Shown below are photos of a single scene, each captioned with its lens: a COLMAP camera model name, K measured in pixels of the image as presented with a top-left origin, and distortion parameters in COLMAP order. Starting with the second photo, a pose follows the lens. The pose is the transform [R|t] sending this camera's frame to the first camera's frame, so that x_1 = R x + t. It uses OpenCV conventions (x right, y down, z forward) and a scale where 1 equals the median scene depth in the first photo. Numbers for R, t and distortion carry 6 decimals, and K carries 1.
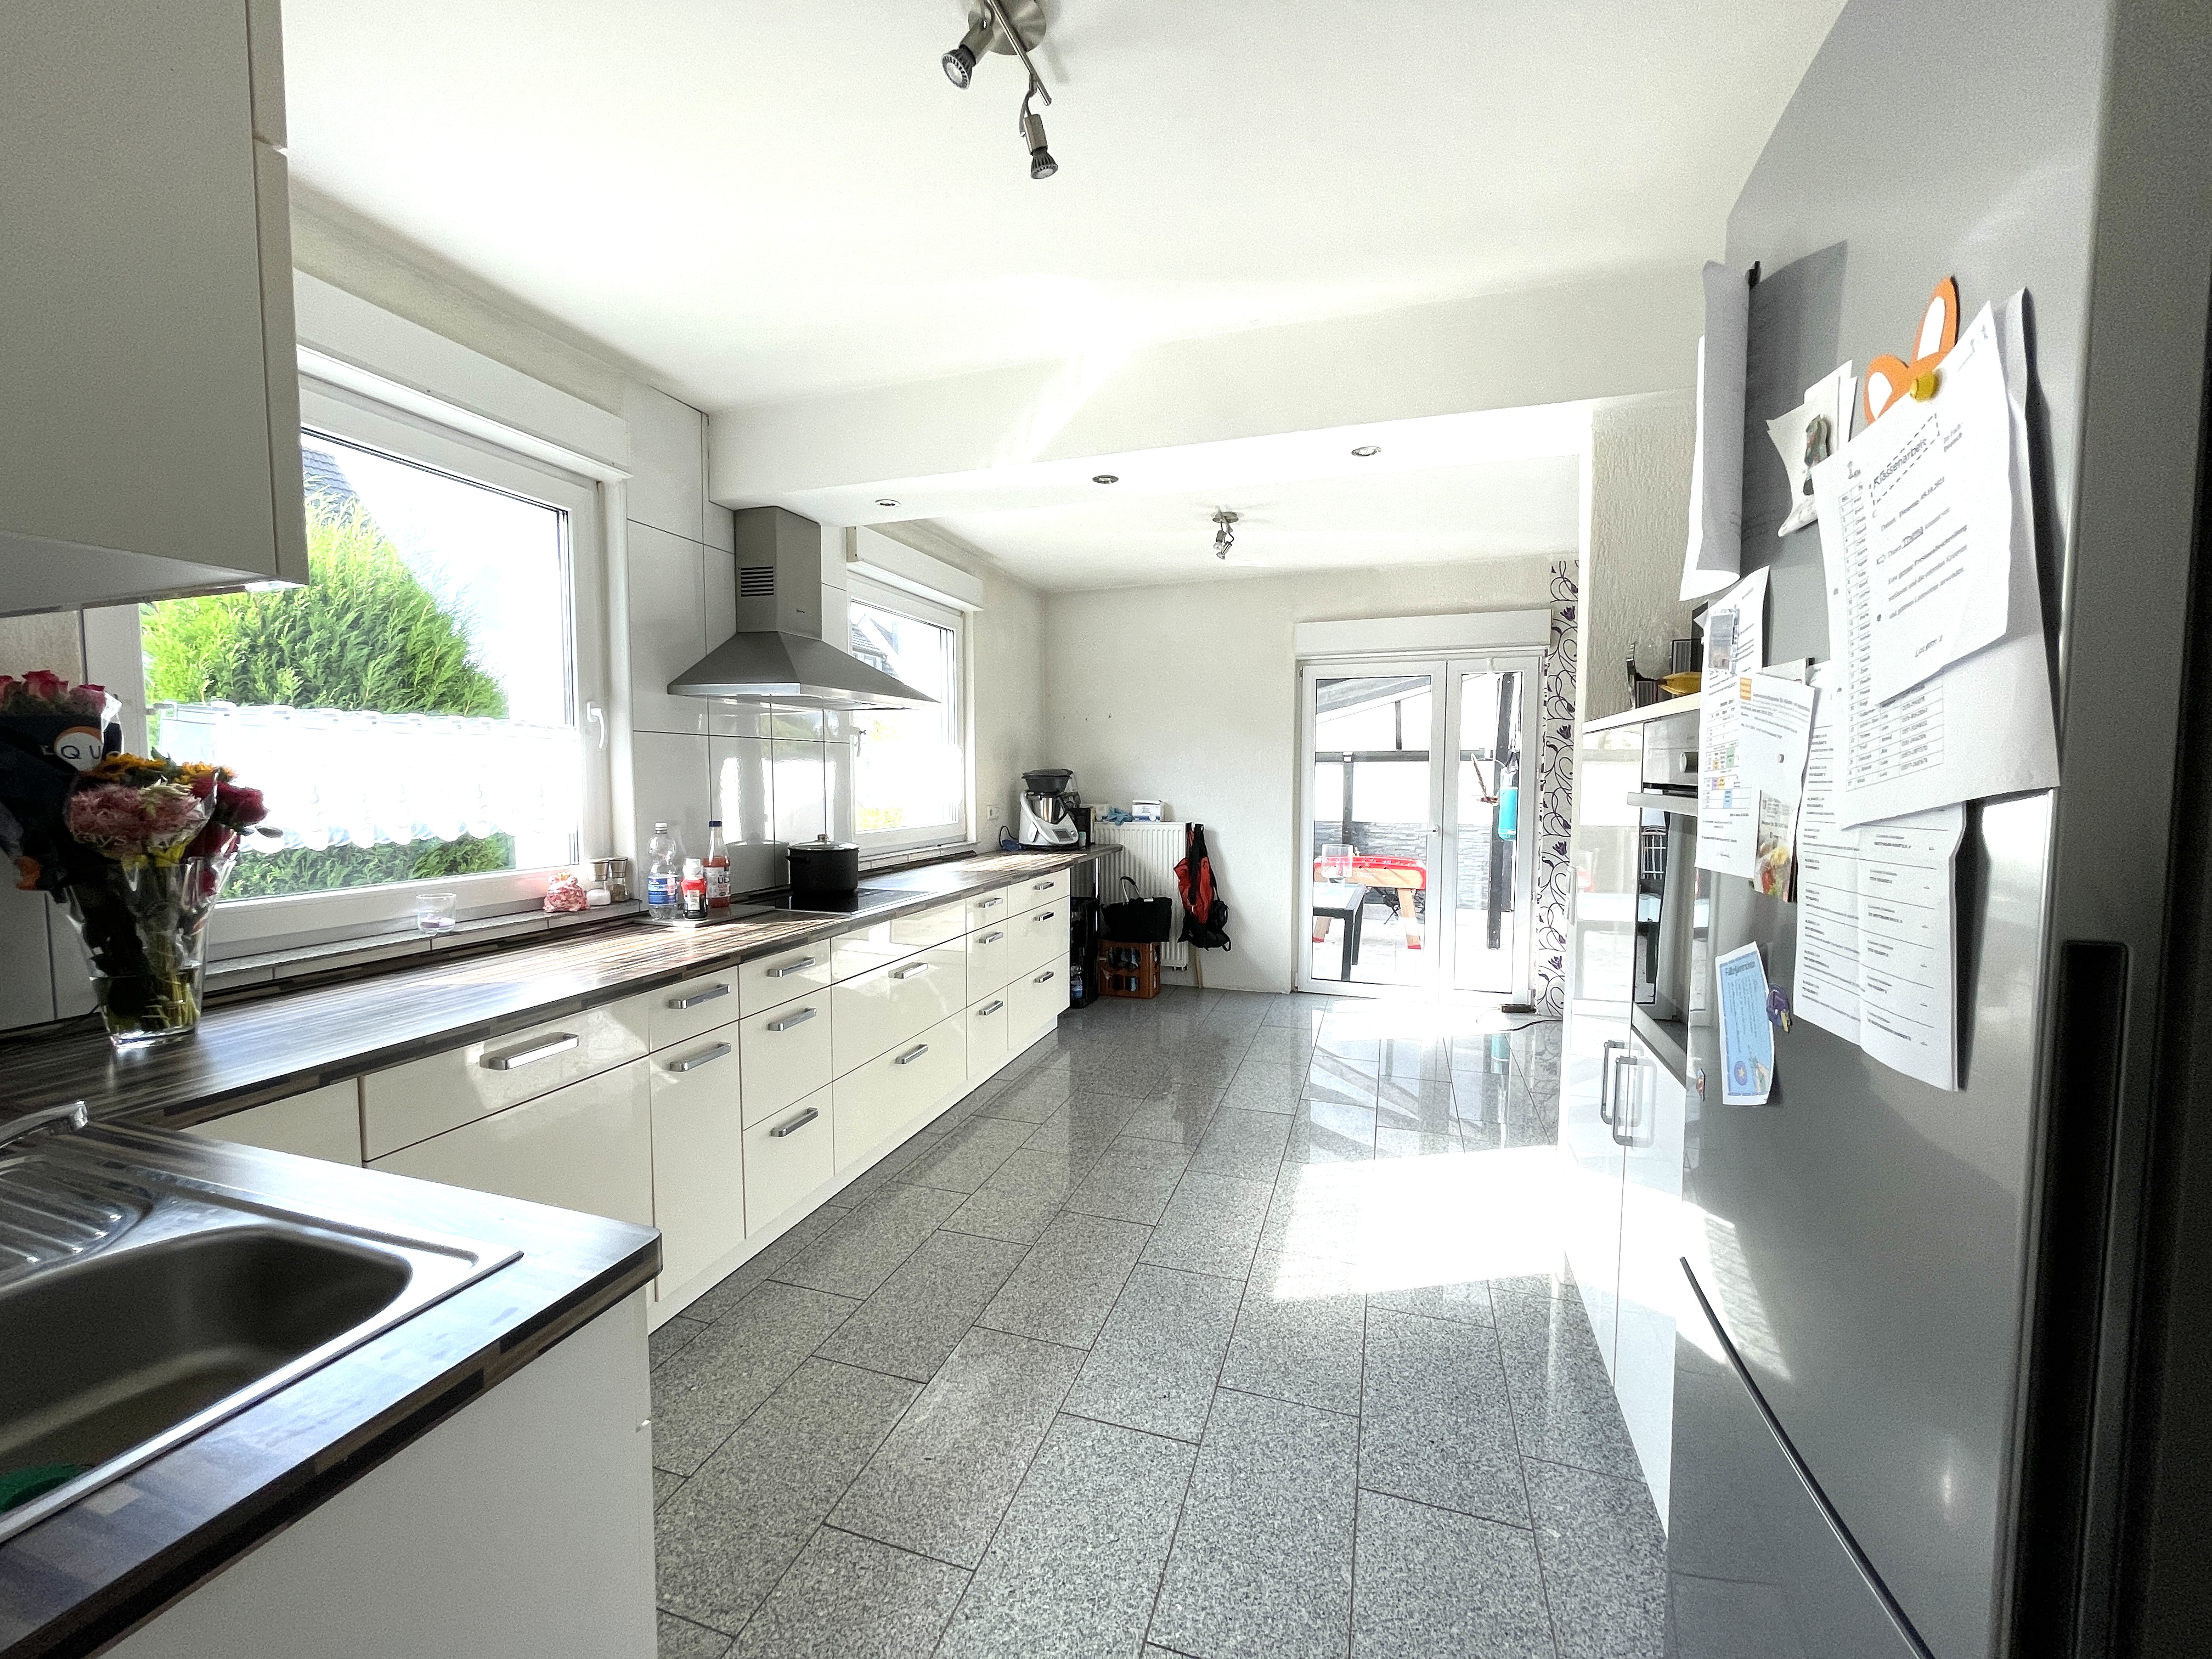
lens RADIAL K [[883.7, 0, 1109.6], [0, 883.7, 823.9], [0, 0, 1]] dist [0.010350, 0.000255]
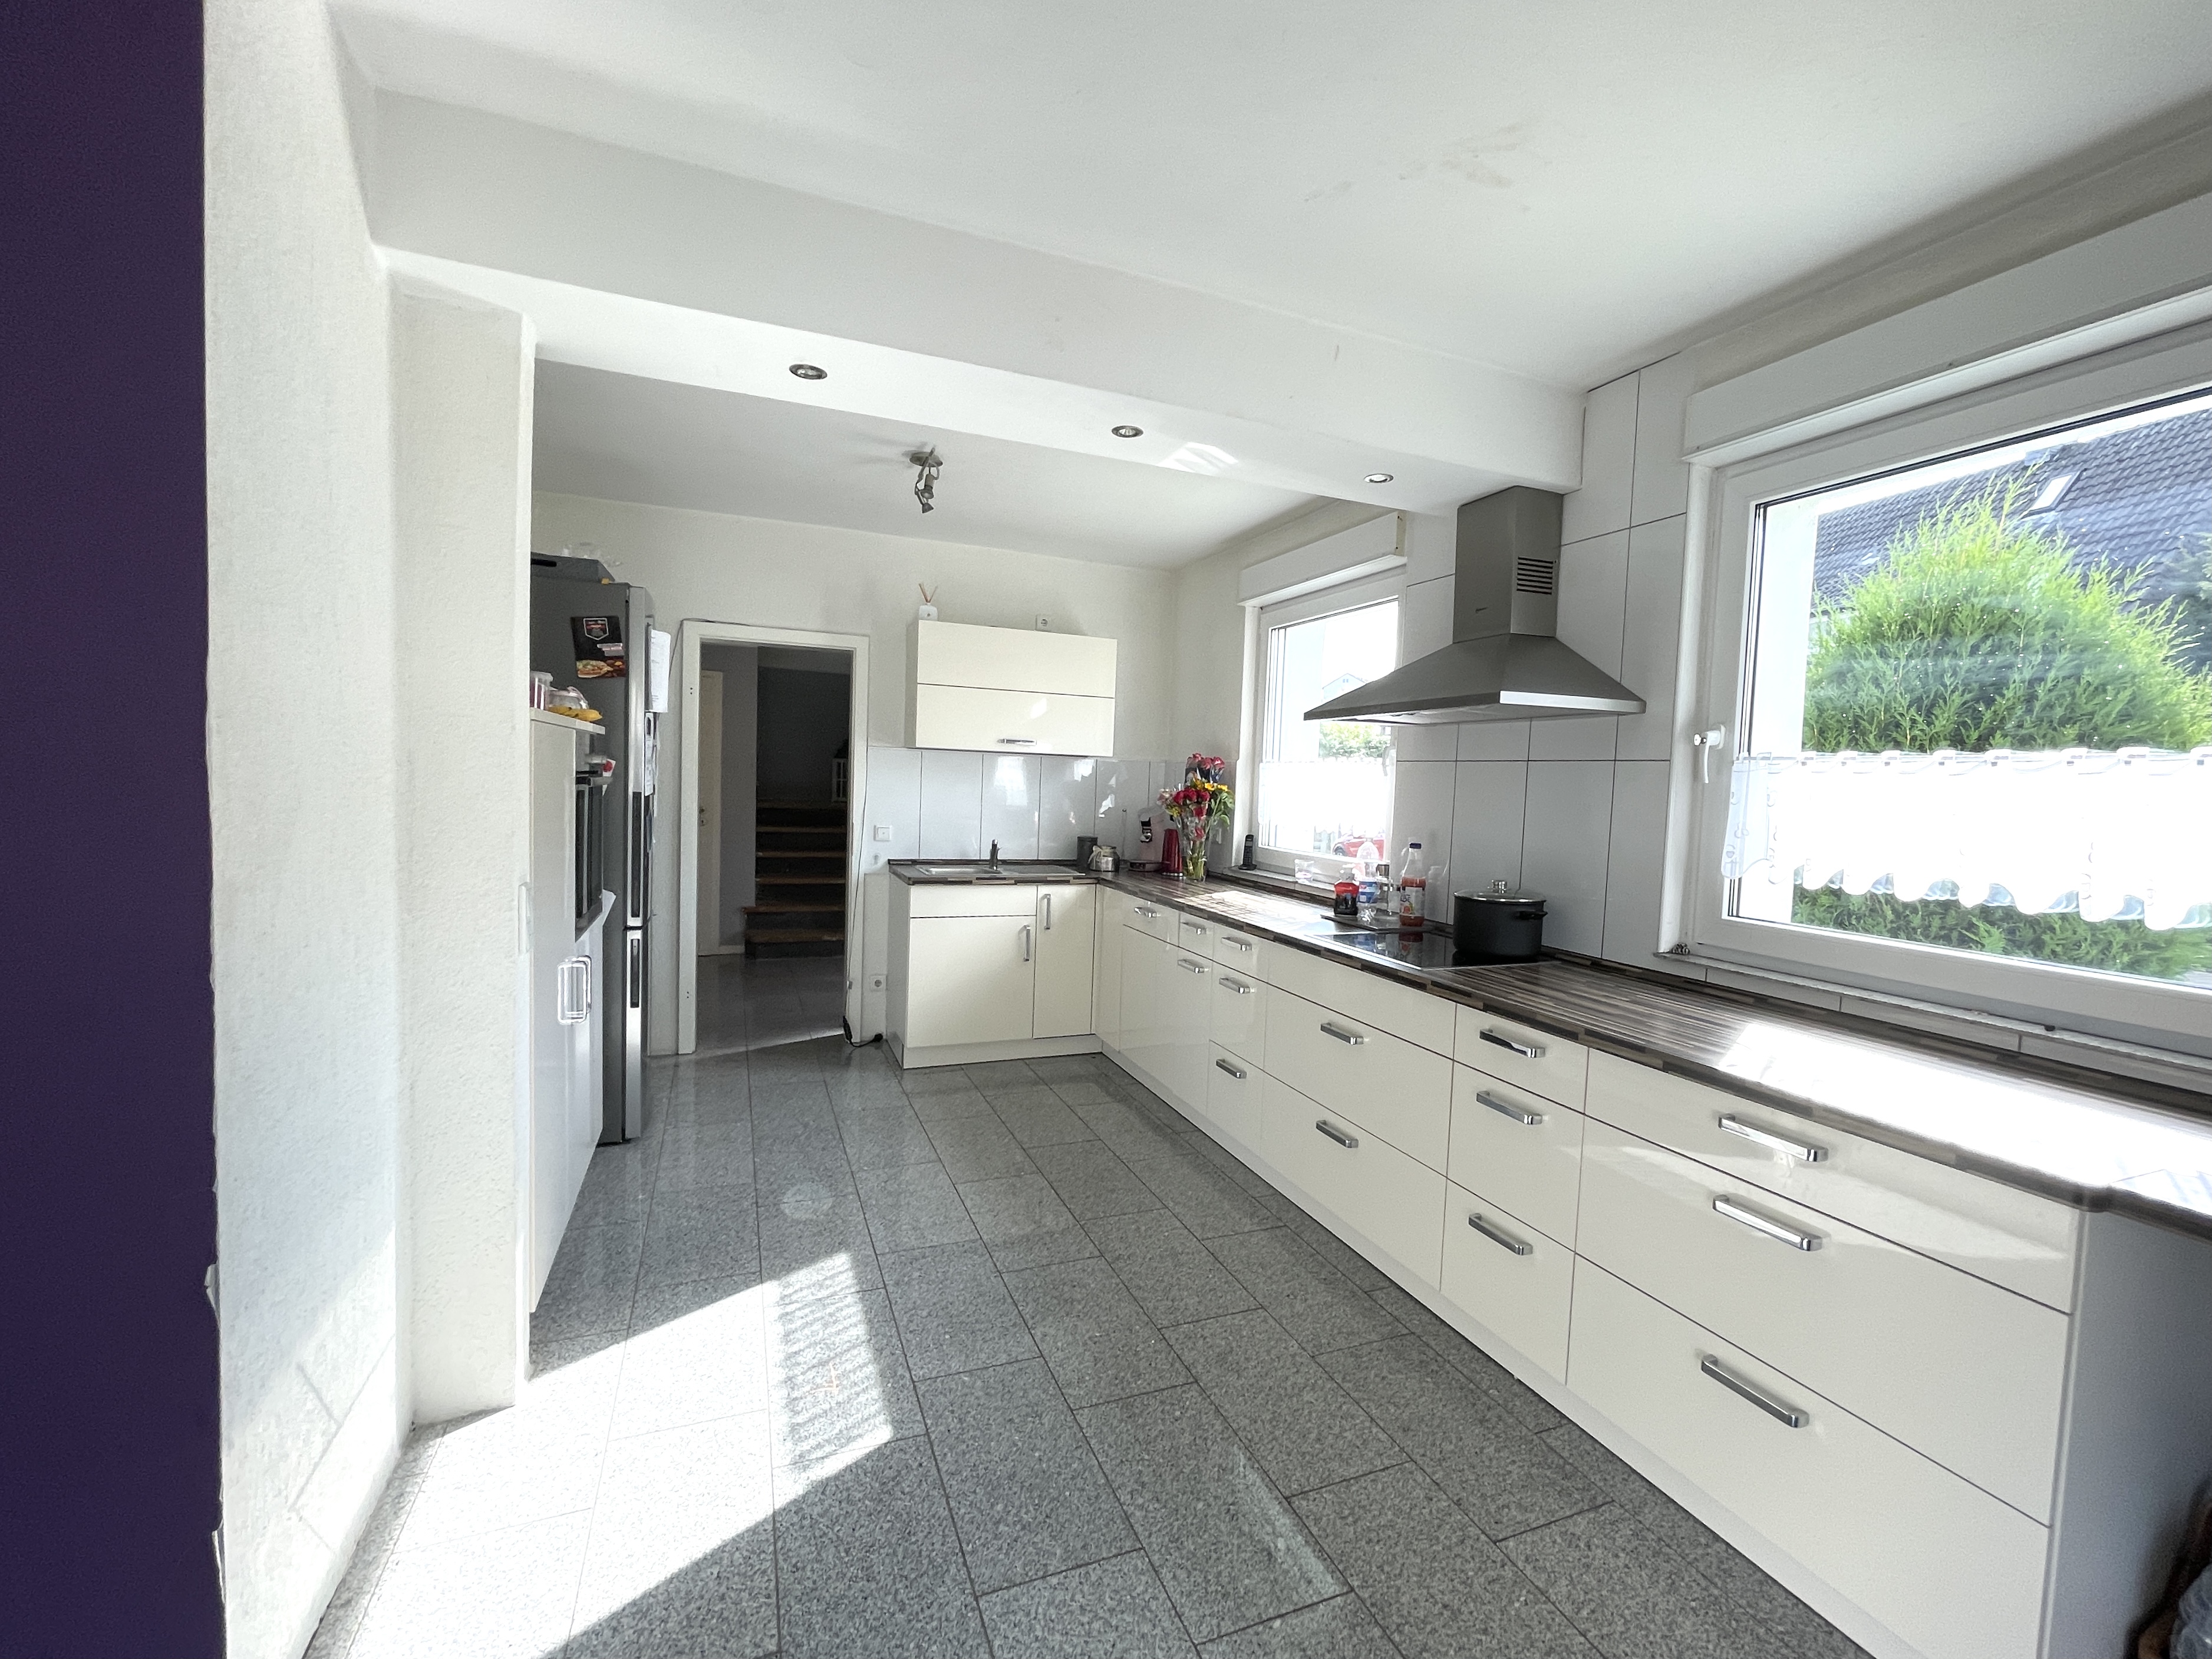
lens RADIAL K [[883.6, 0, 1110.1], [0, 883.6, 829.8], [0, 0, 1]] dist [0.010350, 0.000255]
pose [[-0.756329, 0.007092, -0.654153, 0.431510], [-0.078761, 0.991681, 0.101815, -0.082975], [0.649433, 0.128527, -0.749478, 1.298754]]
